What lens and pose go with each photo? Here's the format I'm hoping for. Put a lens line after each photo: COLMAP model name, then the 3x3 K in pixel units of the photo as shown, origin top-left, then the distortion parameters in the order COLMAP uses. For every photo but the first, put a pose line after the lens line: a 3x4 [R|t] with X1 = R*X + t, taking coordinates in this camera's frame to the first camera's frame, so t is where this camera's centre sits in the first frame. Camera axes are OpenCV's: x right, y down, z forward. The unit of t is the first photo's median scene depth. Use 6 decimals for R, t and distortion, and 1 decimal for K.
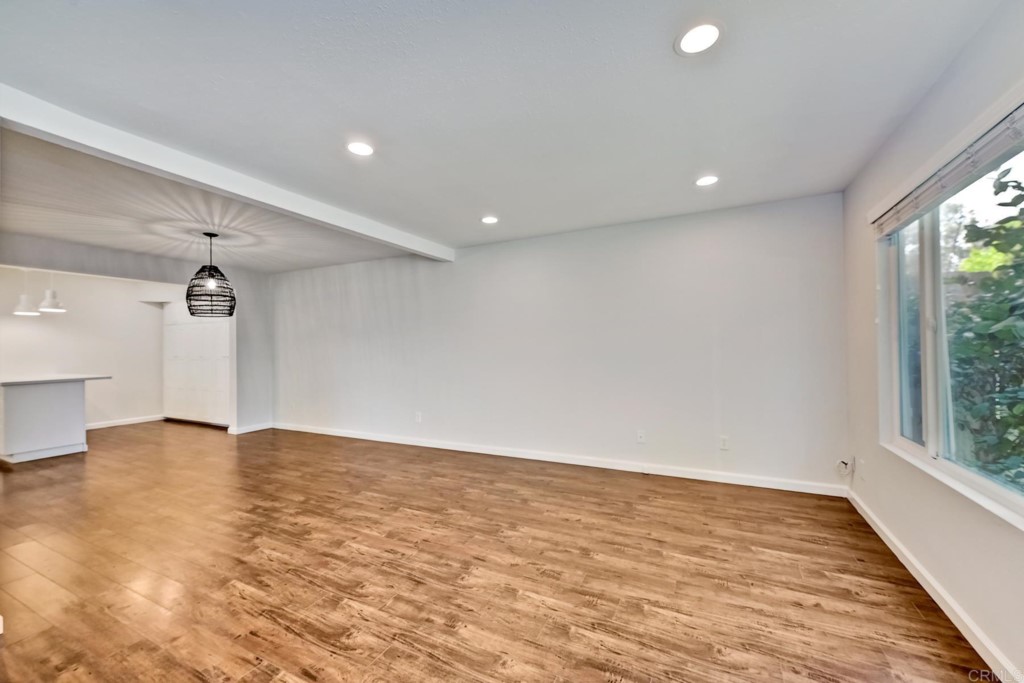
lens RADIAL K [[416.3, 0, 517.2], [0, 416.3, 340.6], [0, 0, 1]] dist [-0.001989, -0.000662]
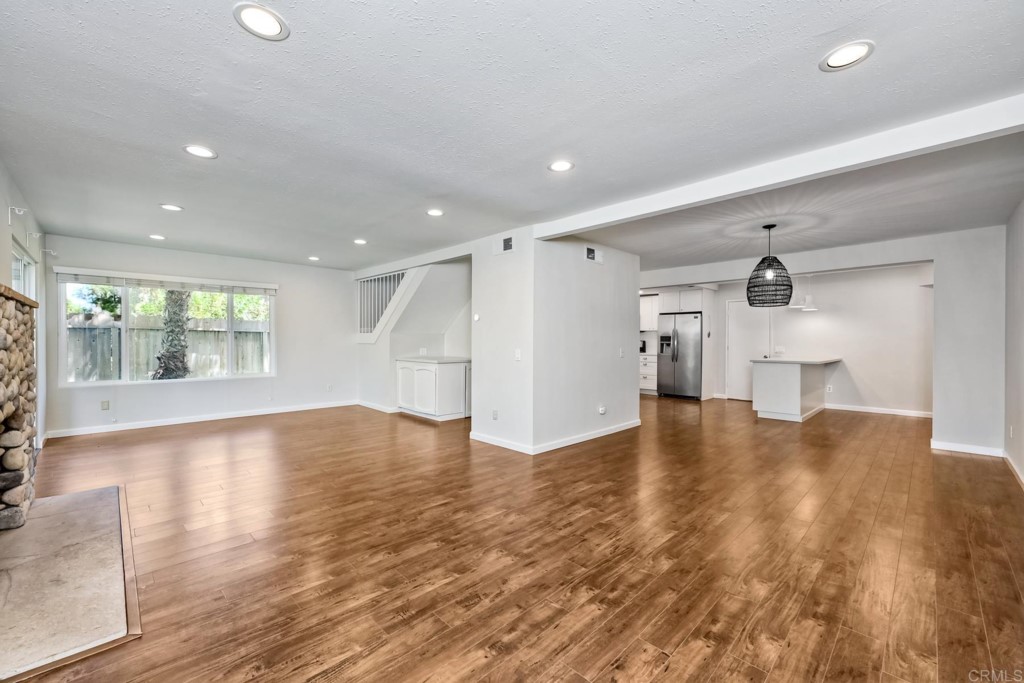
lens RADIAL K [[416.3, 0, 504.3], [0, 416.3, 344.9], [0, 0, 1]] dist [-0.001989, -0.000662]
pose [[-0.355688, 0.021437, -0.934359, 0.804073], [0.014873, 0.999740, 0.017276, 0.017986], [0.934486, -0.007752, -0.355914, 1.303397]]
